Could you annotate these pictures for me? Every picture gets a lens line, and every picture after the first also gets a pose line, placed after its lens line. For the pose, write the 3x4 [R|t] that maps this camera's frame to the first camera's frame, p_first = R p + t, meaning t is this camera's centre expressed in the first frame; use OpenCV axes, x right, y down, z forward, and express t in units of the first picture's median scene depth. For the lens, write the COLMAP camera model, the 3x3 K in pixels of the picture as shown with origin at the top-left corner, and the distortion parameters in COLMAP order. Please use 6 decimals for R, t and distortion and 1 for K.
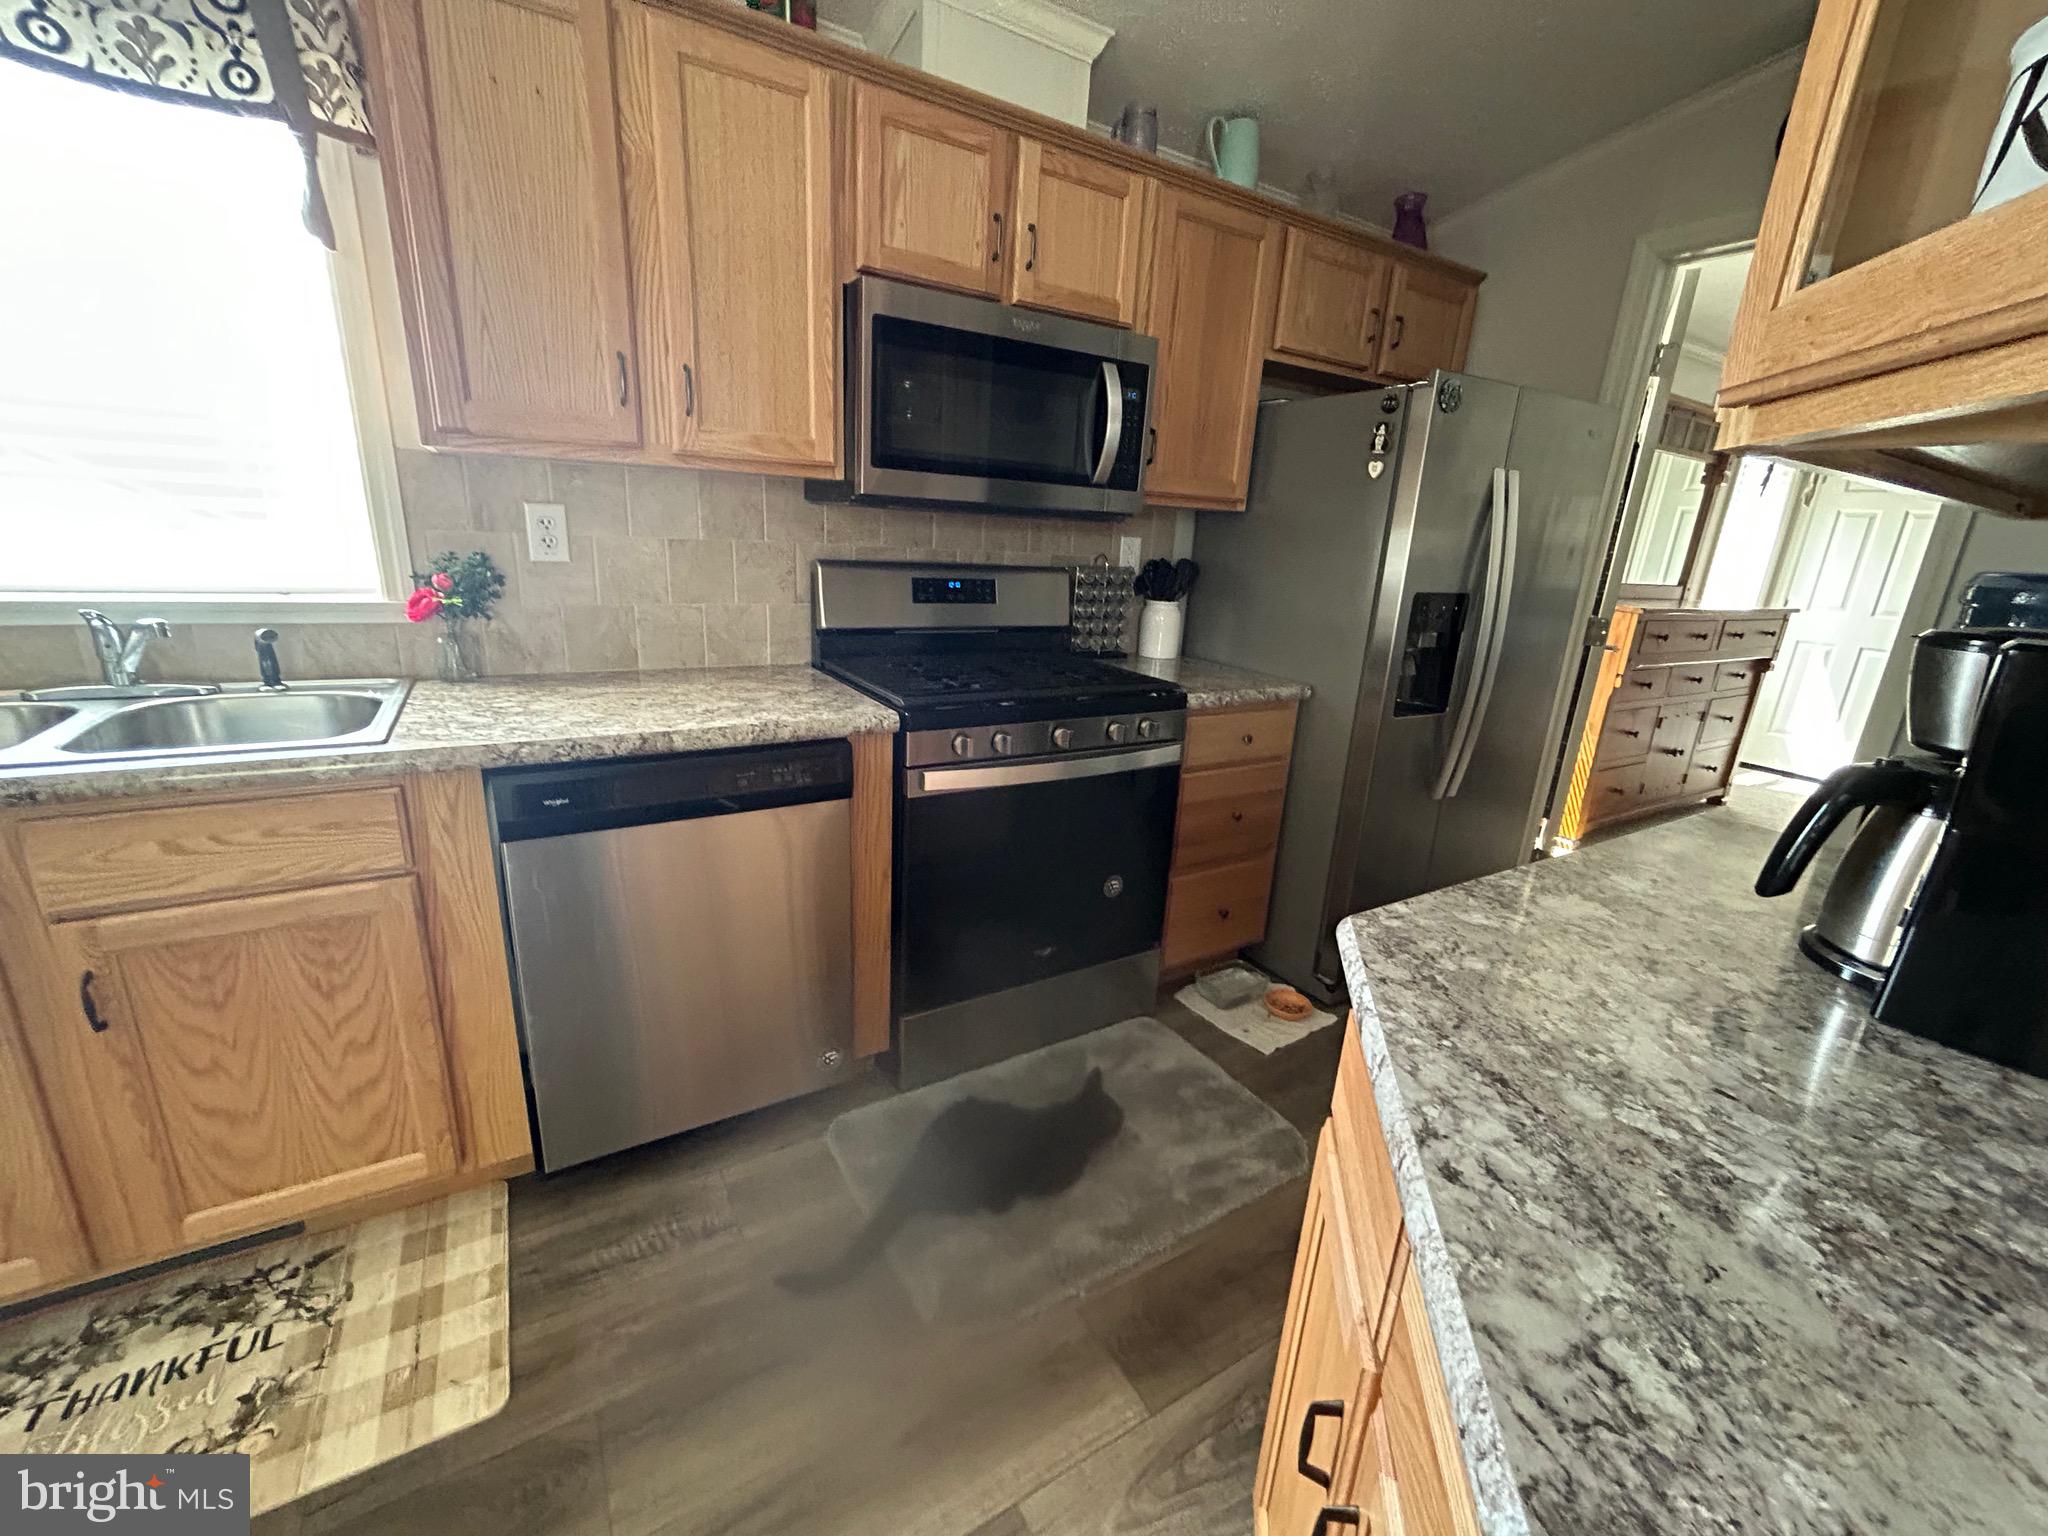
lens RADIAL K [[831.0, 0, 1025.6], [0, 831.0, 766.2], [0, 0, 1]] dist [-0.003019, 0.000757]
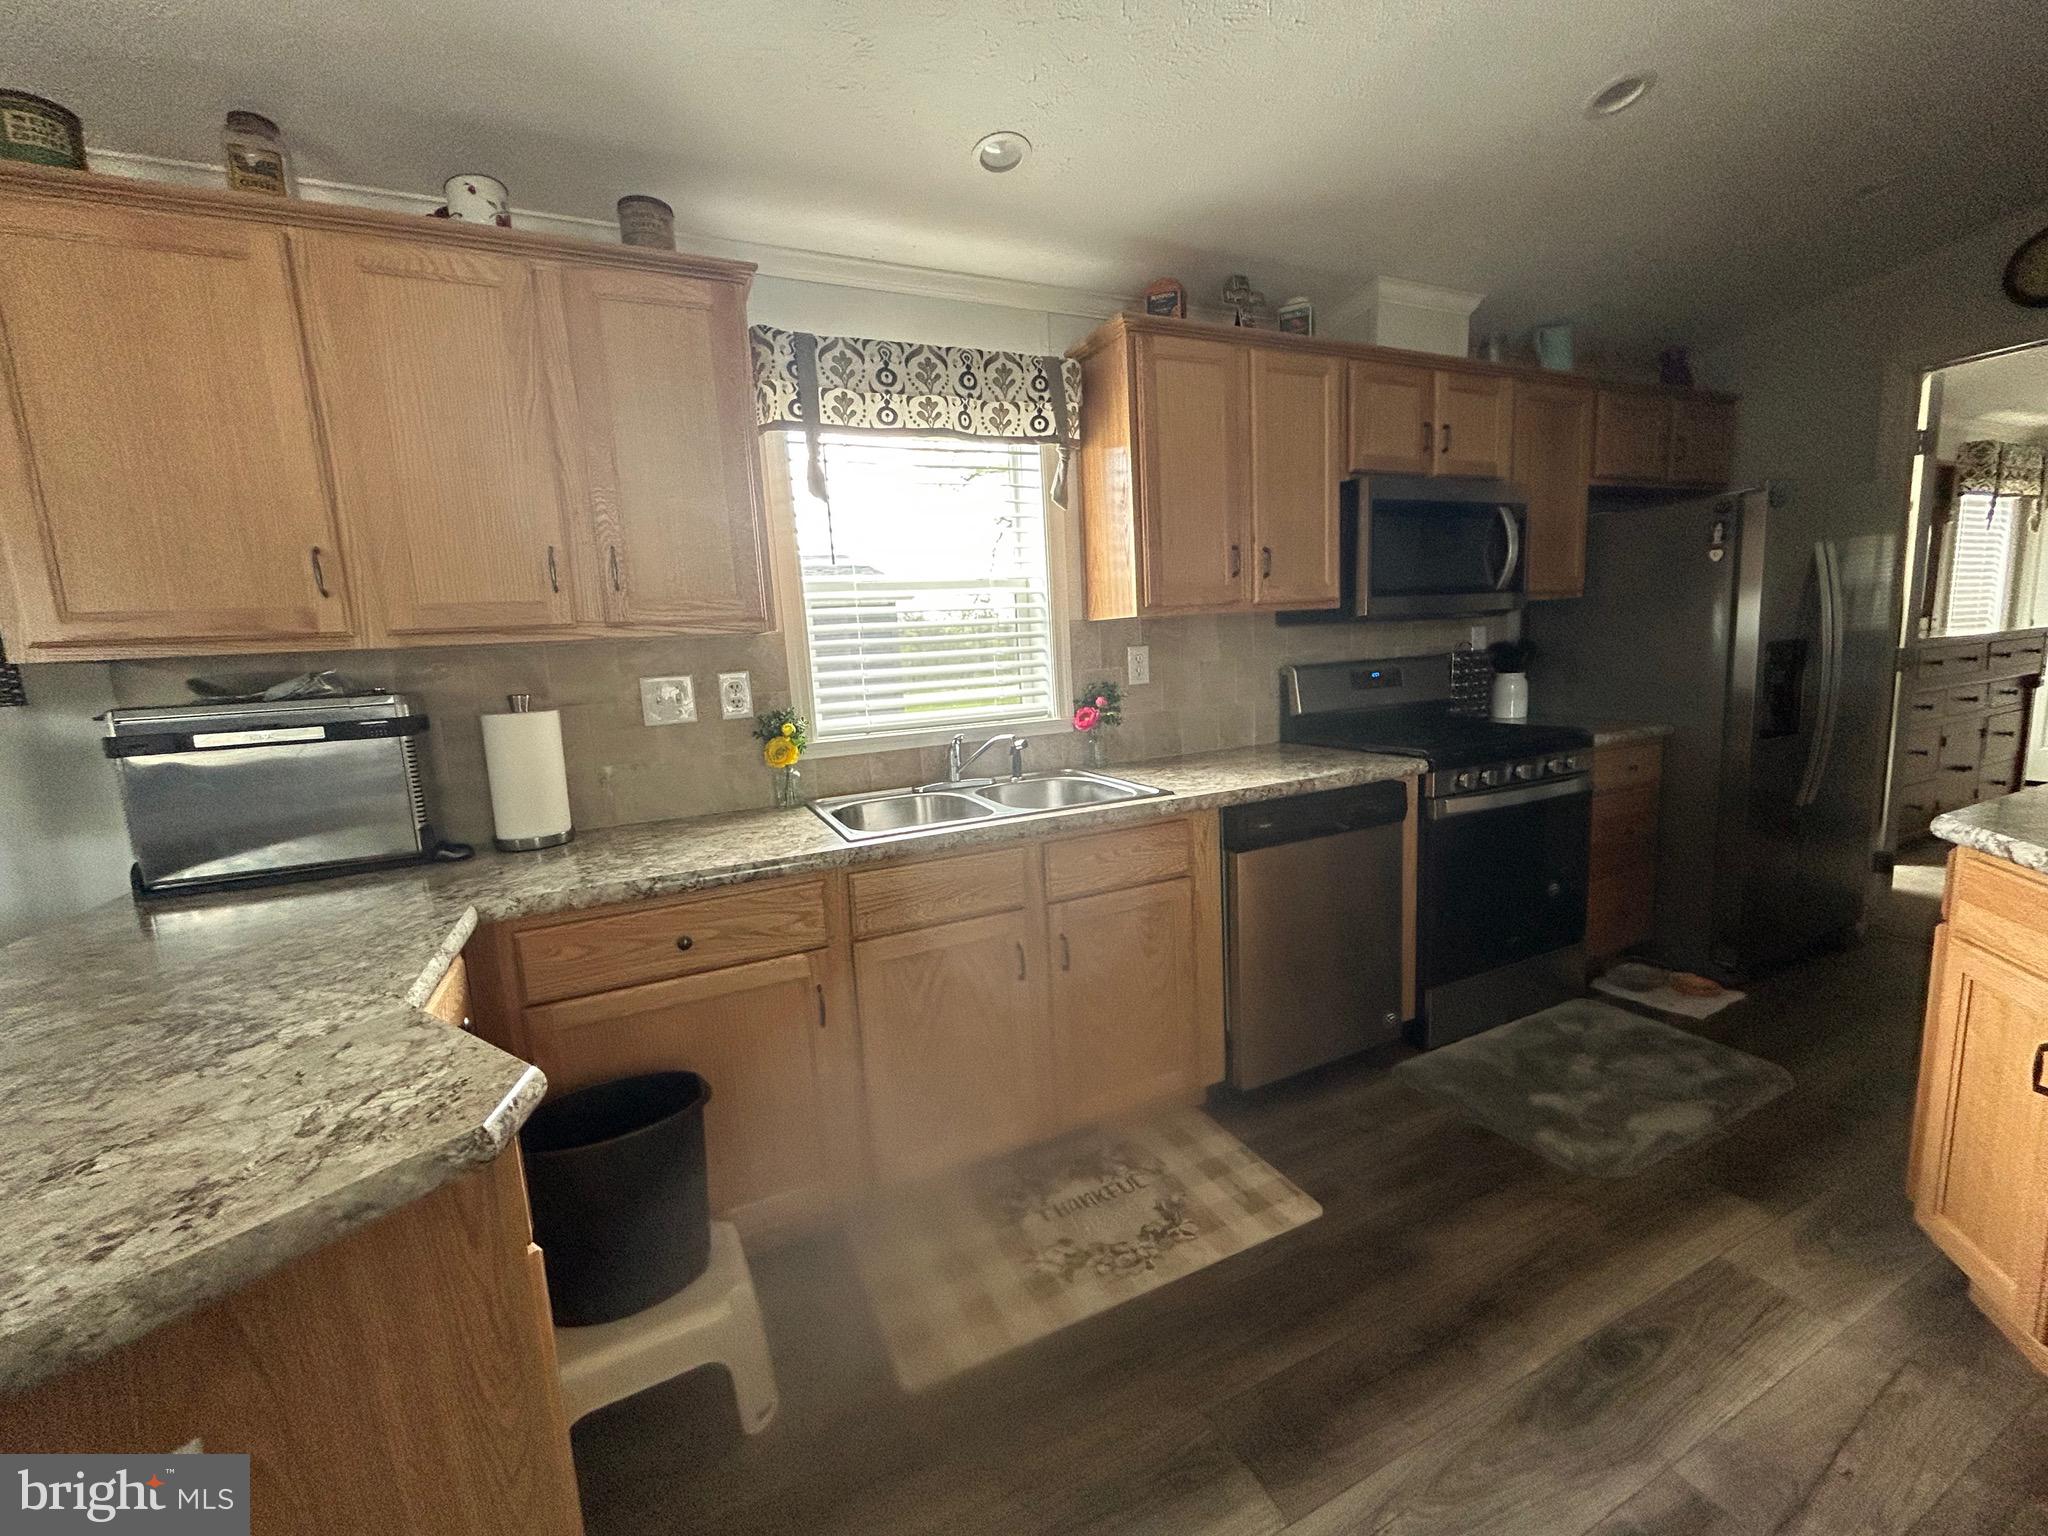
lens RADIAL K [[831.0, 0, 1025.6], [0, 831.0, 766.2], [0, 0, 1]] dist [-0.003019, 0.000757]
pose [[0.988214, -0.091040, -0.123061, -0.541365], [0.073807, 0.987679, -0.137993, 0.076717], [0.134107, 0.127284, 0.982758, -0.409896]]
